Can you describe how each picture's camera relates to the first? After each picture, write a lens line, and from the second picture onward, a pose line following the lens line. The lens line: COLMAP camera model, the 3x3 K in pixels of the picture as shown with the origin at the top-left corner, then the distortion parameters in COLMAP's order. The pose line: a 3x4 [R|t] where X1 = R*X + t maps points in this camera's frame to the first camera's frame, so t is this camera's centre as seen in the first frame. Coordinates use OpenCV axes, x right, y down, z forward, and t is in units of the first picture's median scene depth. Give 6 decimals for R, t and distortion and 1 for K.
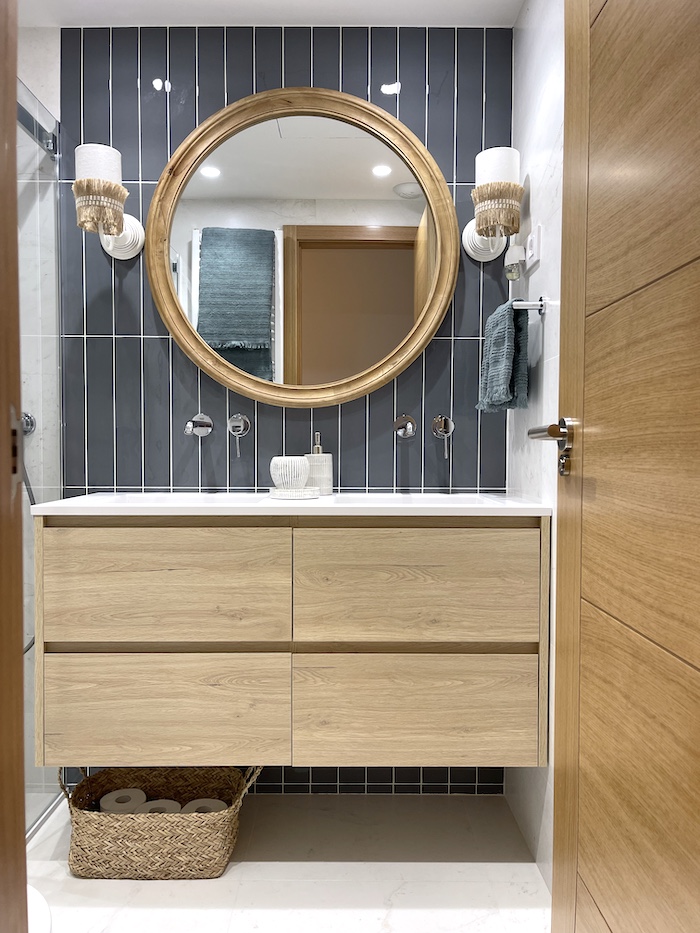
lens RADIAL K [[690.0, 0, 352.2], [0, 690.0, 469.4], [0, 0, 1]] dist [0.012725, -0.047059]
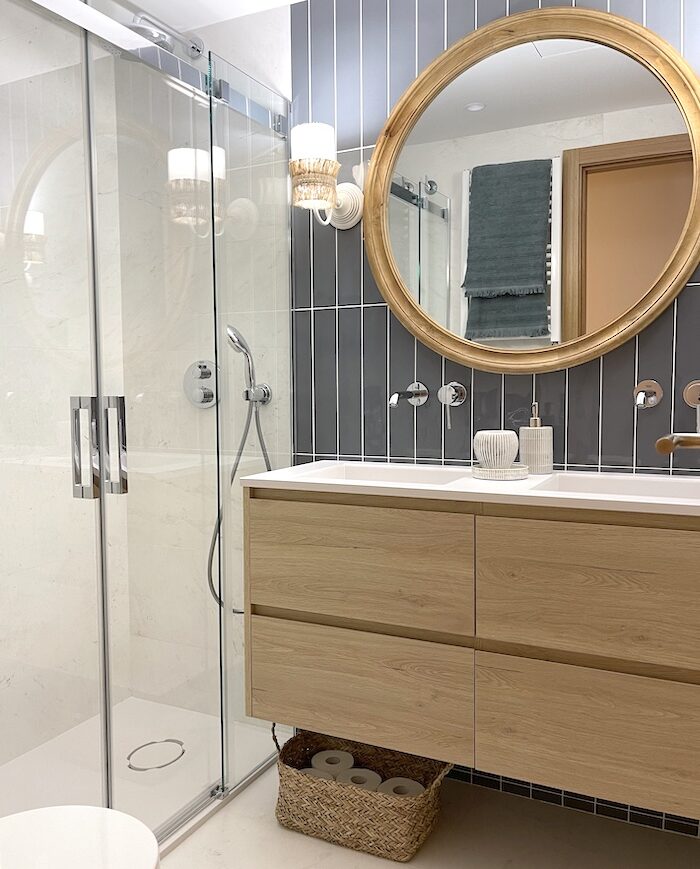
lens RADIAL K [[735.5, 0, 346.9], [0, 735.5, 430.4], [0, 0, 1]] dist [0.018281, -0.056881]
pose [[0.884079, 0.018306, -0.466978, 0.213611], [-0.001698, 0.999352, 0.035961, -0.061363], [0.467334, -0.030999, 0.883537, 0.056104]]
